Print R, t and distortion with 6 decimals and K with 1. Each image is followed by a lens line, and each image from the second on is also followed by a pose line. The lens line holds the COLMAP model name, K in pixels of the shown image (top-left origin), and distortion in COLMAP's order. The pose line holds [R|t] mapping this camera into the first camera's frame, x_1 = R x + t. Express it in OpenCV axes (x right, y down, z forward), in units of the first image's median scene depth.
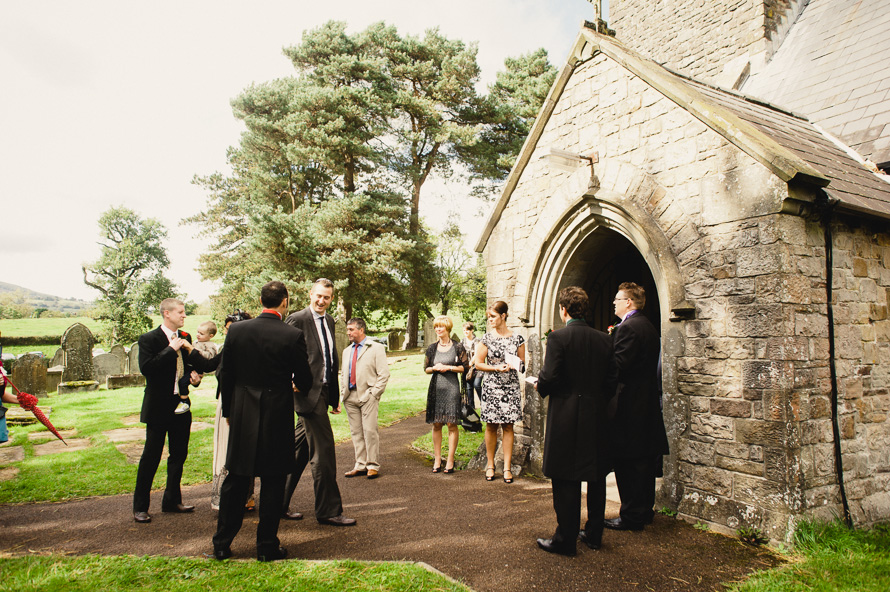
lens RADIAL K [[616.3, 0, 440.1], [0, 616.3, 295.7], [0, 0, 1]] dist [-0.060400, 0.050647]
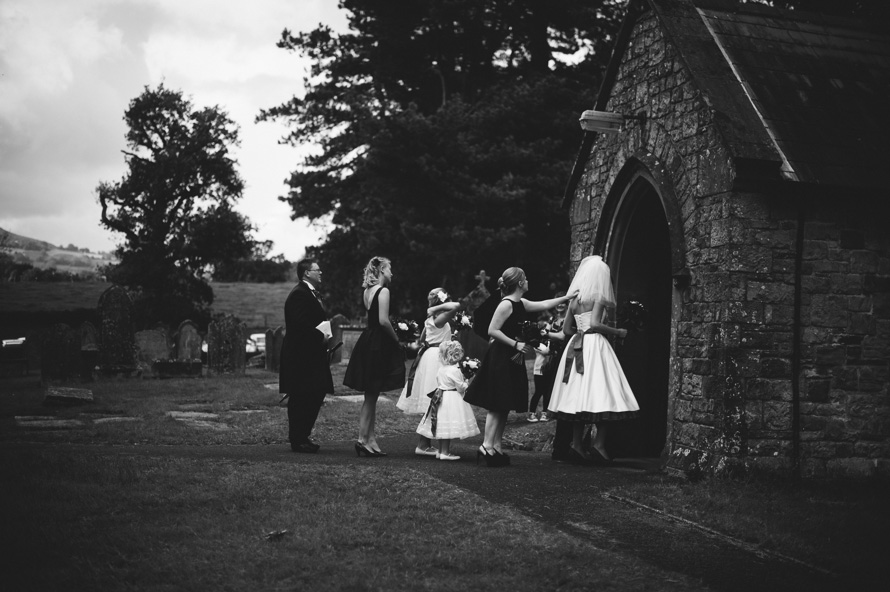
lens RADIAL K [[1296.2, 0, 441.2], [0, 1296.2, 298.4], [0, 0, 1]] dist [-0.112307, 0.000000]
pose [[0.965114, 0.028122, -0.260316, 0.087211], [-0.018565, 0.999063, 0.039101, -0.002793], [0.261172, -0.032904, 0.964731, -0.188152]]
